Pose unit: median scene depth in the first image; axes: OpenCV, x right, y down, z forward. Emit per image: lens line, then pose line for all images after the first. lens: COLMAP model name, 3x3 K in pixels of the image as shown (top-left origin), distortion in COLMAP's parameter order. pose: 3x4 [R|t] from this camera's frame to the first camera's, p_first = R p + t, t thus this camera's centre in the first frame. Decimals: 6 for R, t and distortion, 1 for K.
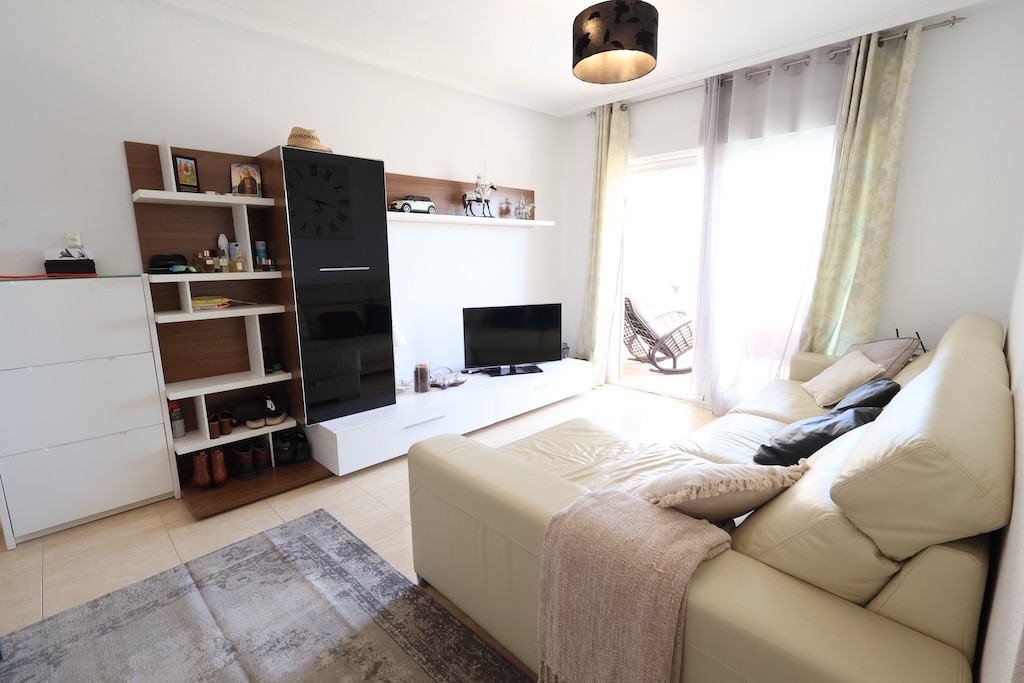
lens RADIAL K [[474.4, 0, 513.7], [0, 474.4, 340.8], [0, 0, 1]] dist [0.000874, 0.000067]
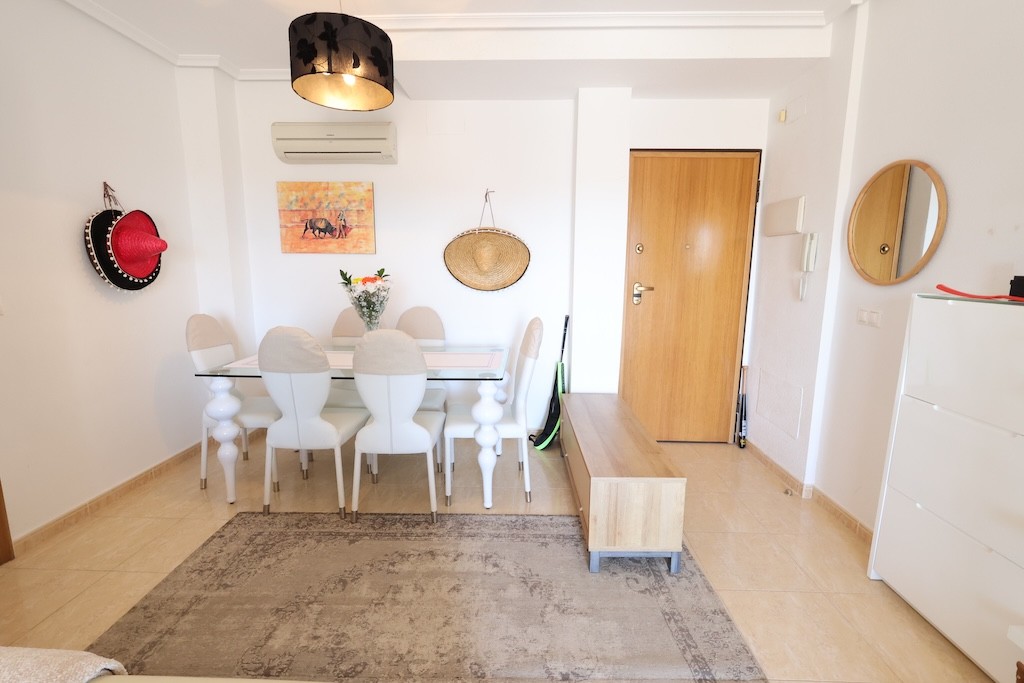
lens RADIAL K [[474.4, 0, 511.7], [0, 474.4, 342.5], [0, 0, 1]] dist [0.000874, 0.000067]
pose [[-0.725834, 0.120331, -0.677263, 0.034195], [-0.125874, 0.944720, 0.302753, -0.168450], [0.676255, 0.304998, -0.670563, 0.859623]]
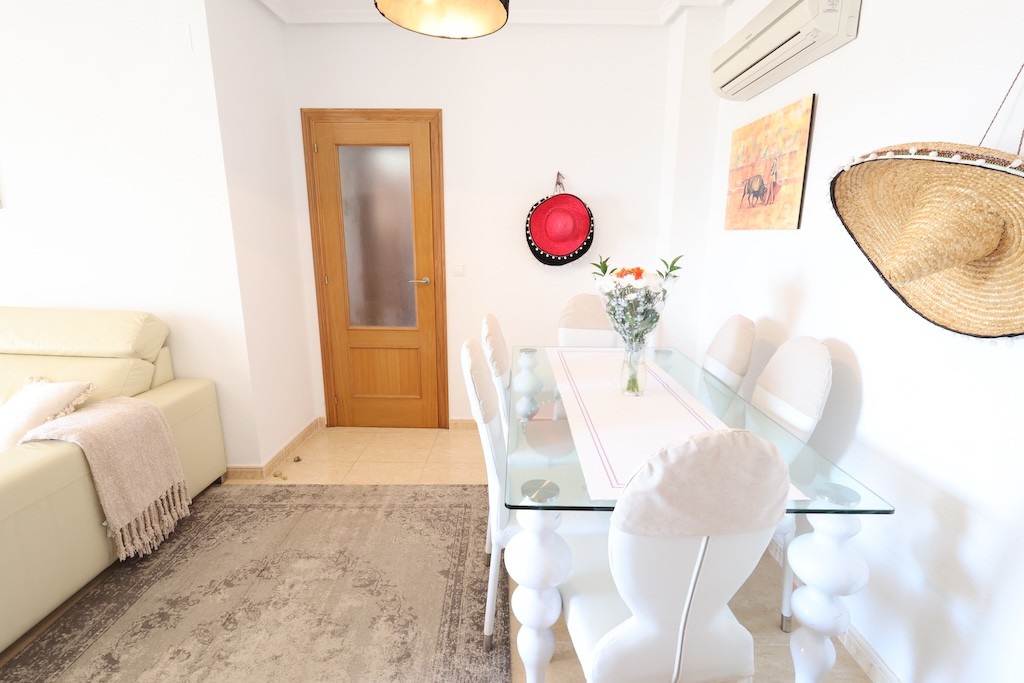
lens RADIAL K [[474.4, 0, 512.7], [0, 474.4, 340.9], [0, 0, 1]] dist [0.000874, 0.000067]
pose [[-0.706370, -0.149094, 0.691963, -0.863543], [0.133598, 0.931915, 0.337174, -0.096223], [-0.695121, 0.330614, -0.638358, 0.458252]]
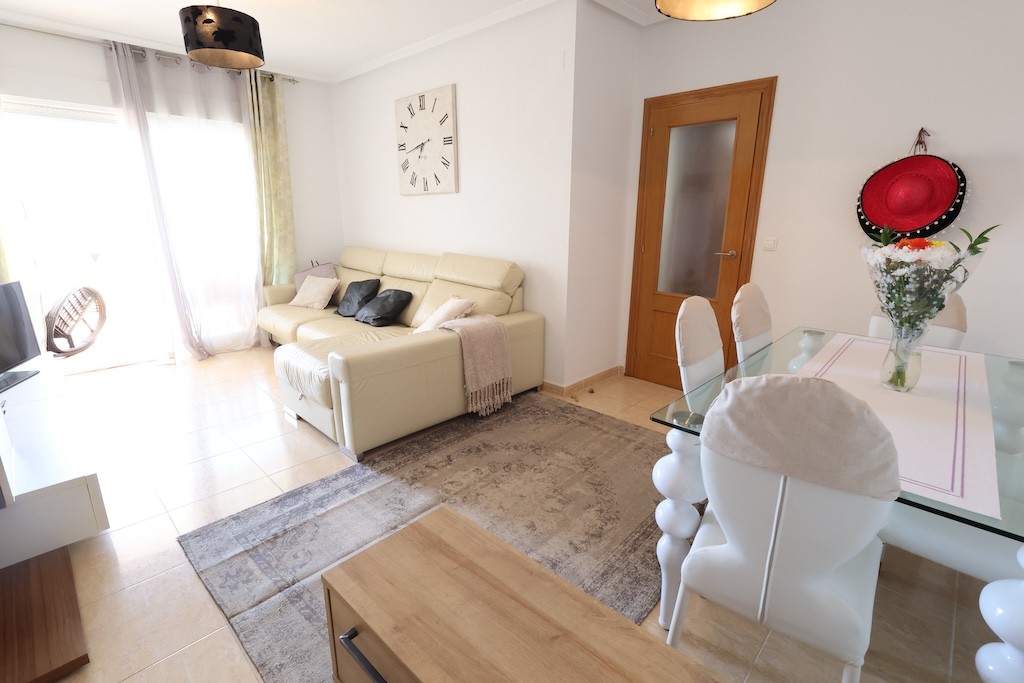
lens RADIAL K [[474.4, 0, 512.1], [0, 474.4, 341.1], [0, 0, 1]] dist [0.000874, 0.000067]
pose [[-0.028913, -0.250796, 0.967608, -1.077652], [0.180916, 0.950713, 0.251823, -0.057254], [-0.983074, 0.182336, 0.017885, 0.363707]]
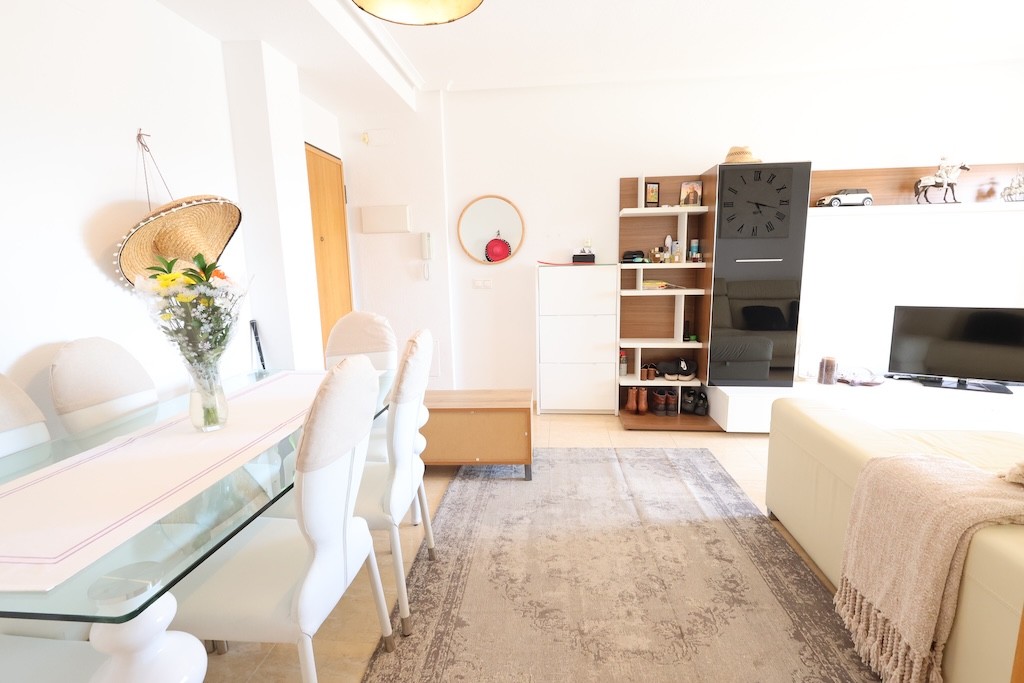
lens RADIAL K [[474.4, 0, 512.8], [0, 474.4, 341.8], [0, 0, 1]] dist [0.000874, 0.000067]
pose [[0.640529, 0.121168, -0.758314, 0.184465], [-0.127029, 0.990588, 0.050983, 0.071082], [0.757355, 0.063671, 0.649892, -0.226690]]
